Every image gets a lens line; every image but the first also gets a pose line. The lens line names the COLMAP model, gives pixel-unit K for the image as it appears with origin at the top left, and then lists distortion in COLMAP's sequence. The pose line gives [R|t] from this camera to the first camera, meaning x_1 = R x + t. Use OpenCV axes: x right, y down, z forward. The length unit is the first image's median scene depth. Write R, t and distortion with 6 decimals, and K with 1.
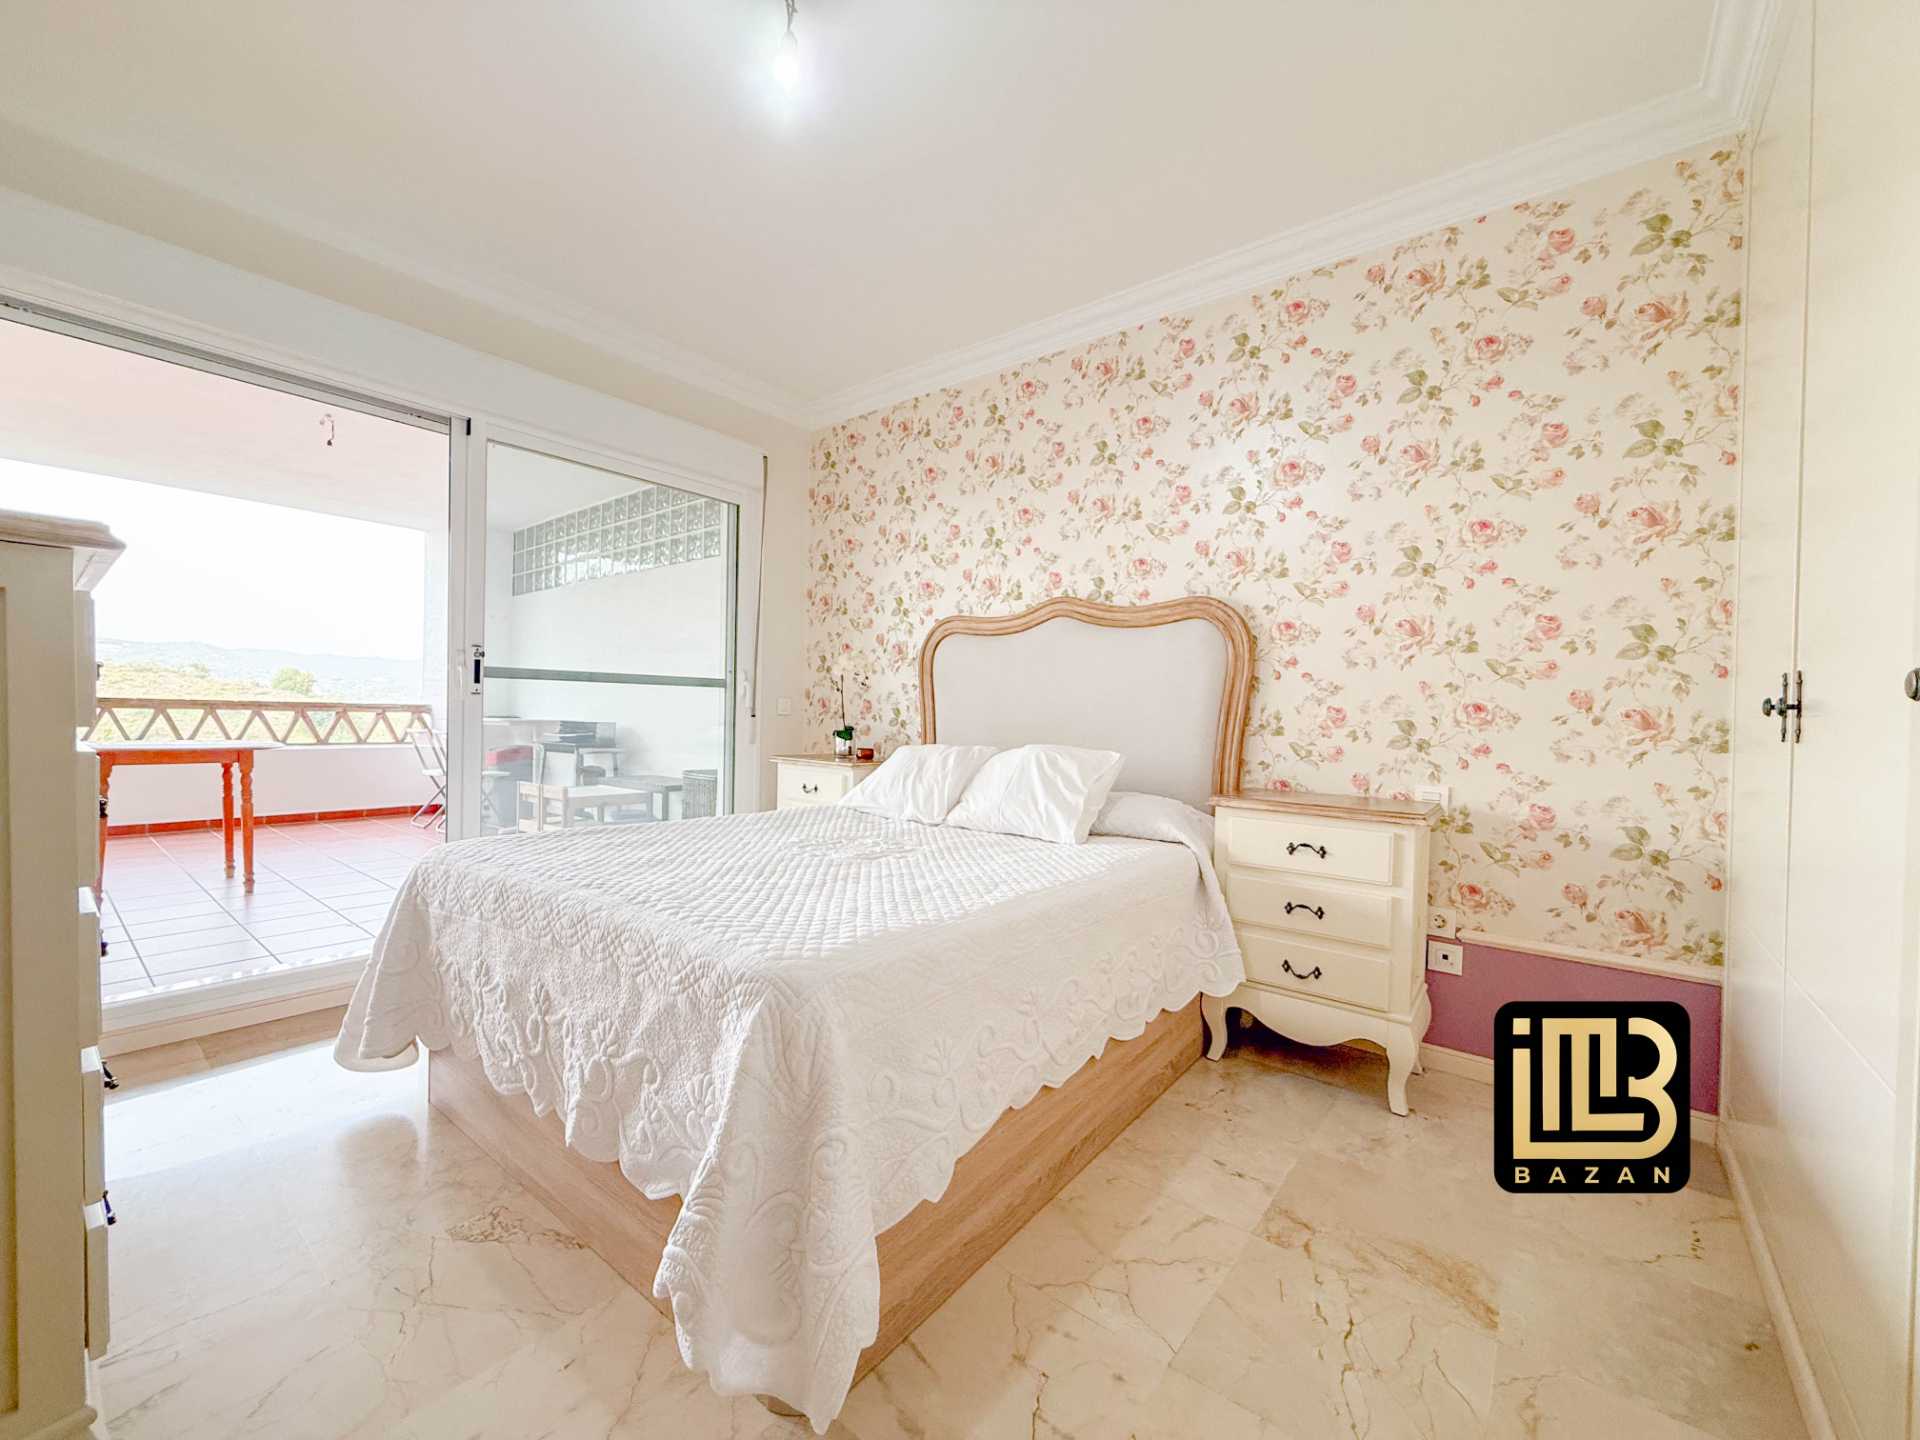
lens RADIAL K [[768.9, 0, 968.0], [0, 768.9, 717.6], [0, 0, 1]] dist [0.000860, -0.000189]
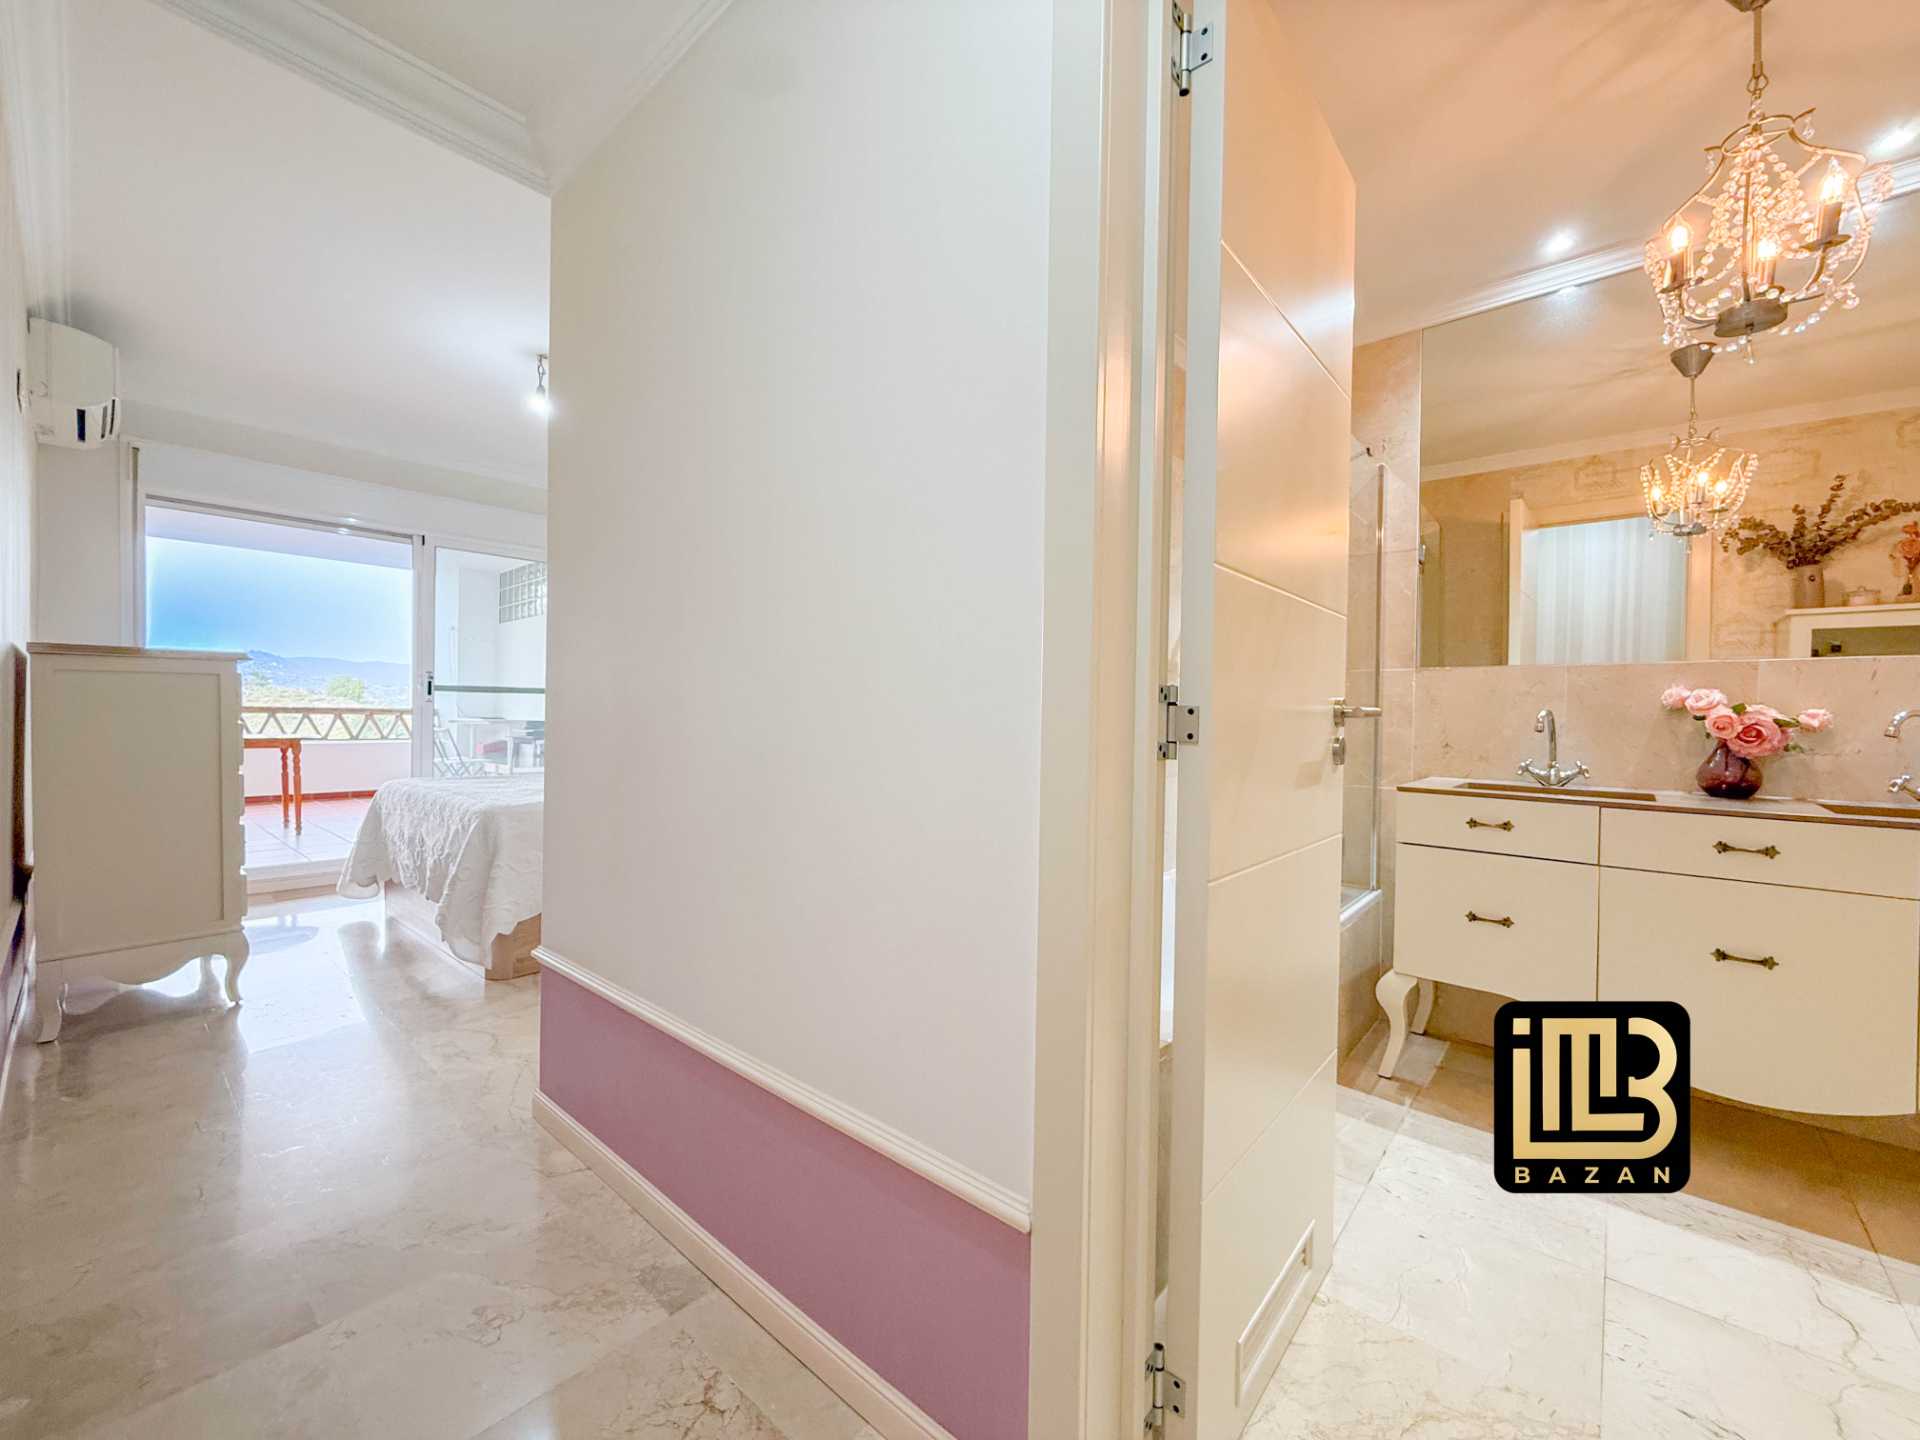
lens RADIAL K [[759.7, 0, 956.5], [0, 759.7, 720.3], [0, 0, 1]] dist [-0.001610, -0.000082]
pose [[0.999108, -0.005473, -0.041860, 0.264812], [0.005547, 0.999983, 0.001652, 0.006119], [0.041850, -0.001883, 0.999122, -0.273931]]
